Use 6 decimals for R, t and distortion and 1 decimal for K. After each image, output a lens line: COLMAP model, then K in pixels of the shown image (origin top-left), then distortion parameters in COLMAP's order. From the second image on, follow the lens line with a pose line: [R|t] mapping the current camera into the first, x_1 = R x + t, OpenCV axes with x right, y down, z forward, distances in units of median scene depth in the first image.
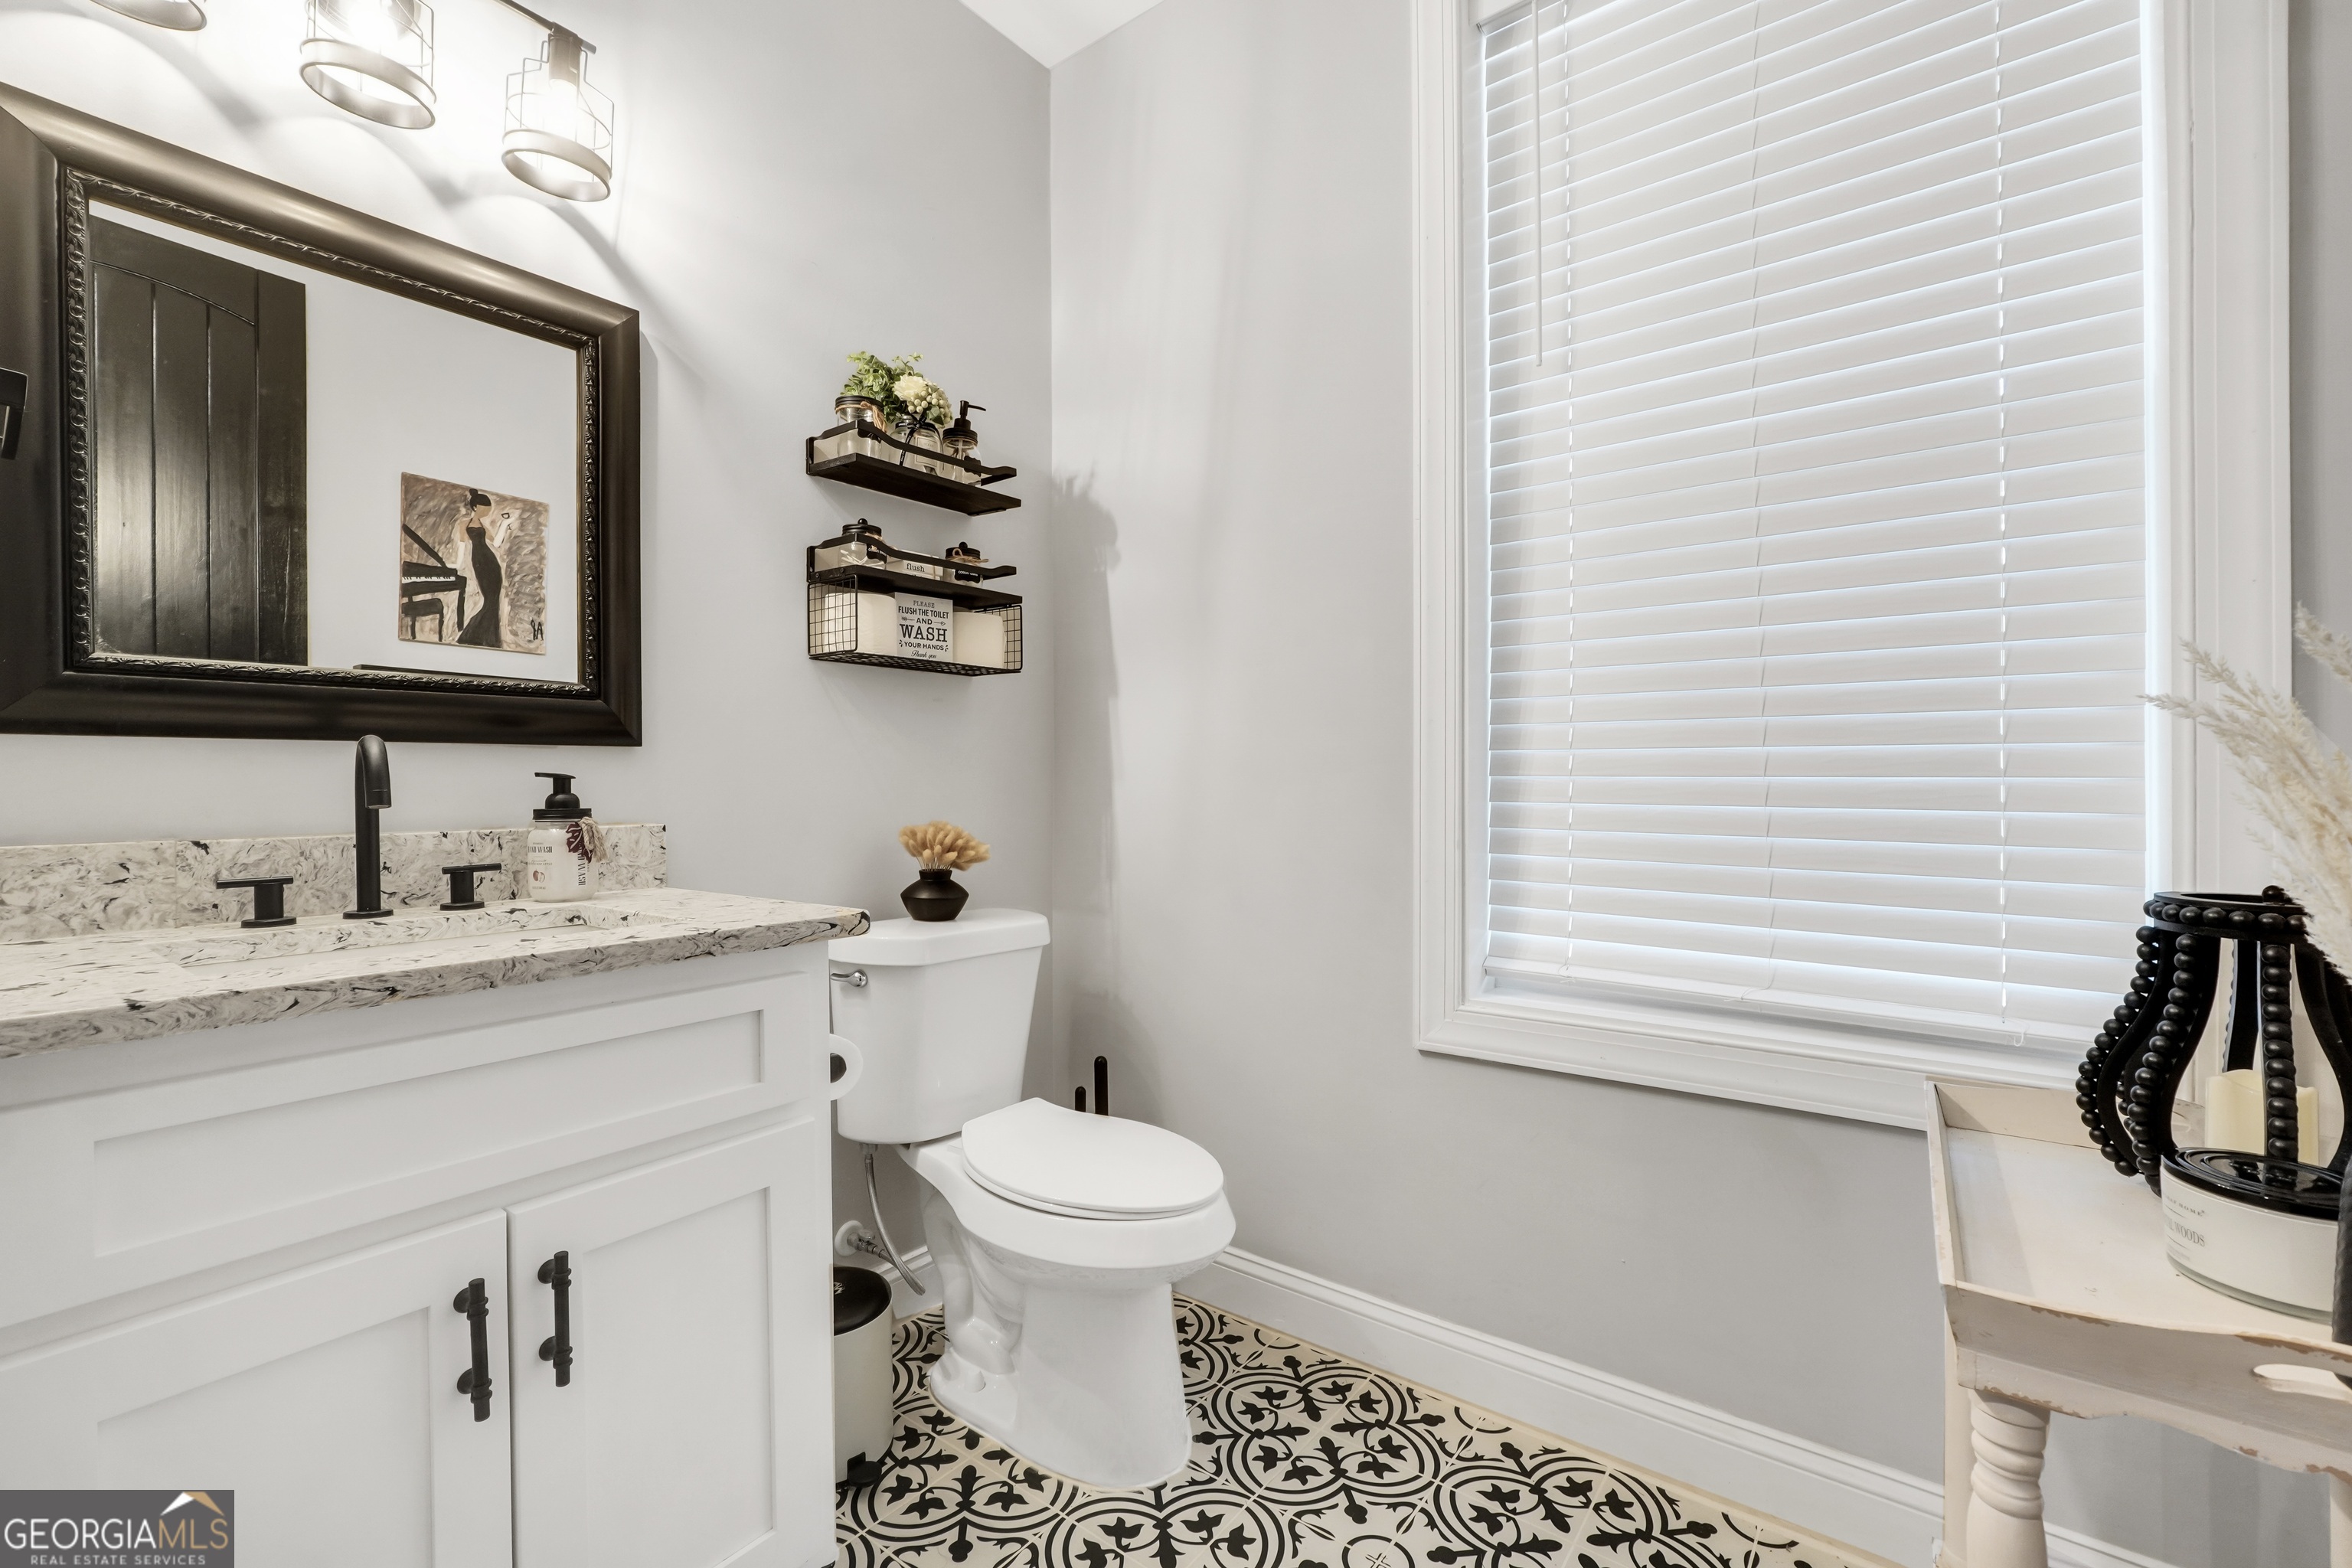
lens RADIAL K [[994.2, 0, 1190.0], [0, 994.2, 780.4], [0, 0, 1]] dist [-0.018281, 0.006885]
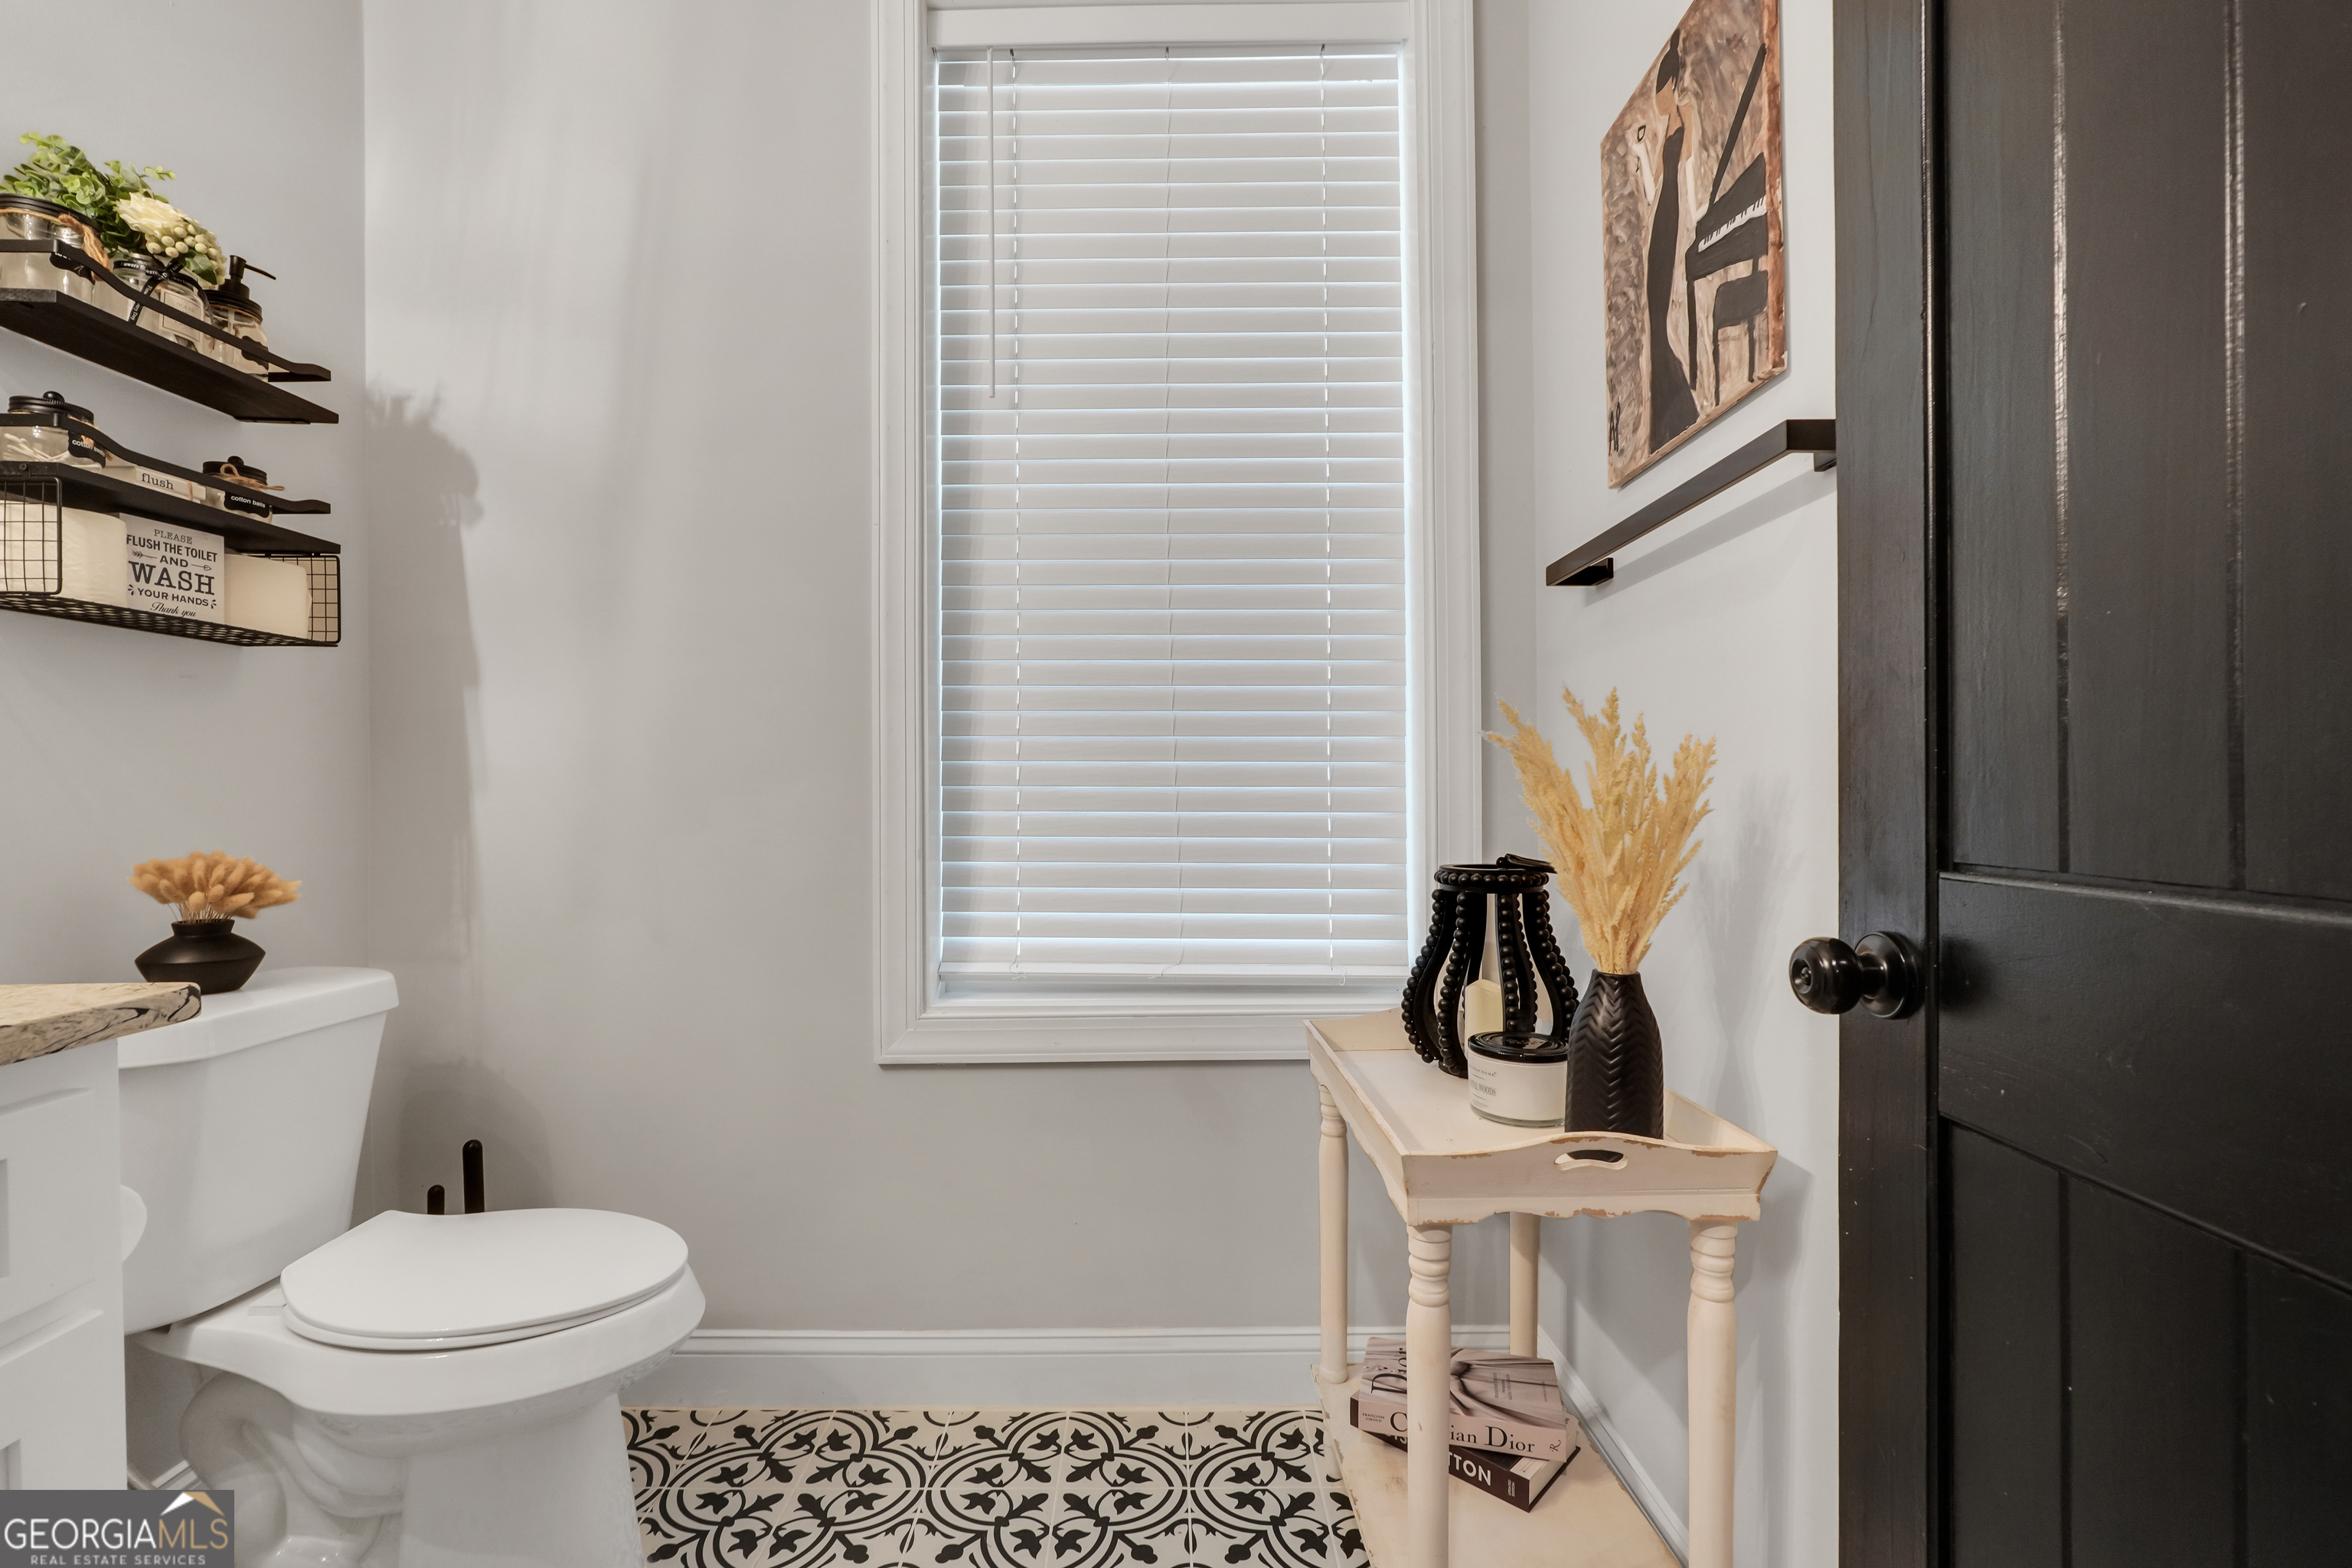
lens RADIAL K [[994.2, 0, 1199.5], [0, 994.2, 788.5], [0, 0, 1]] dist [-0.018281, 0.006885]
pose [[0.794216, -0.001915, 0.607632, -0.124989], [0.002599, 0.999997, -0.000245, -0.000751], [-0.607630, 0.001774, 0.794218, 0.028839]]
